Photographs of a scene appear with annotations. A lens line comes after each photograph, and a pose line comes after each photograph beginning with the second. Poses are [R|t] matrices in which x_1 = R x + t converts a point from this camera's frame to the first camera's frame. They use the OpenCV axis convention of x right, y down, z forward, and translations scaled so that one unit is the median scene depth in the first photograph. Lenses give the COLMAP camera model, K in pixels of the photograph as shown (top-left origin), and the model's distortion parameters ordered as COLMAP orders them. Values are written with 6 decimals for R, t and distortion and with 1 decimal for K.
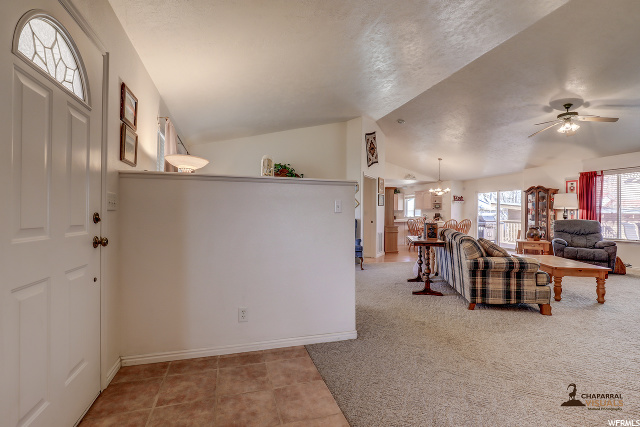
lens RADIAL K [[290.0, 0, 320.0], [0, 290.0, 213.5], [0, 0, 1]] dist [-0.033333, 0.013856]
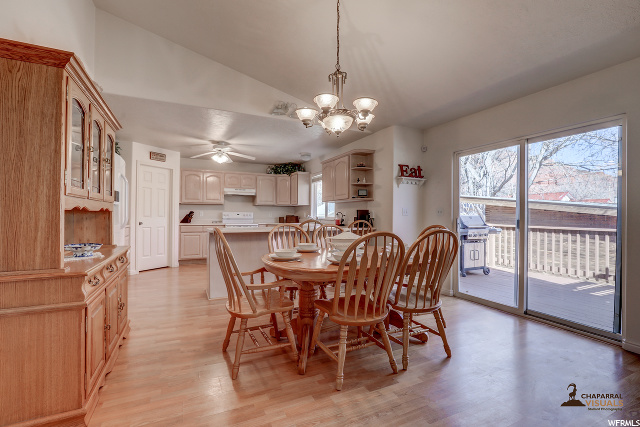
lens RADIAL K [[290.0, 0, 320.0], [0, 290.0, 213.5], [0, 0, 1]] dist [-0.033333, 0.013856]
pose [[0.991162, 0.002174, 0.132641, 0.479855], [-0.001923, 0.999996, -0.002018, 0.009663], [-0.132645, 0.001745, 0.991162, 0.985003]]
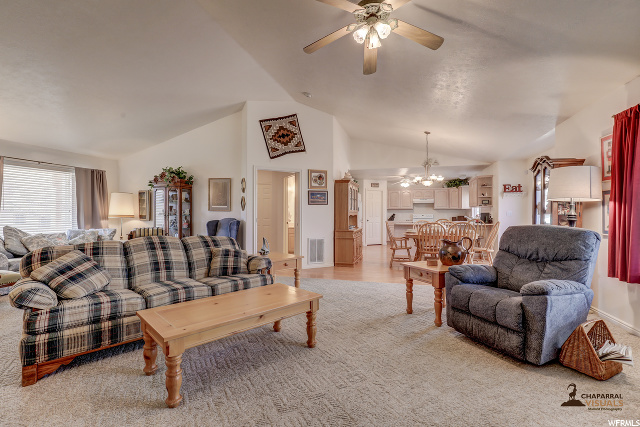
lens RADIAL K [[290.0, 0, 320.0], [0, 290.0, 213.5], [0, 0, 1]] dist [-0.033333, 0.013856]
pose [[0.823735, -0.006878, -0.566933, 0.771238], [0.006528, 0.999975, -0.002647, 0.001200], [0.566937, -0.001521, 0.823760, 0.395988]]
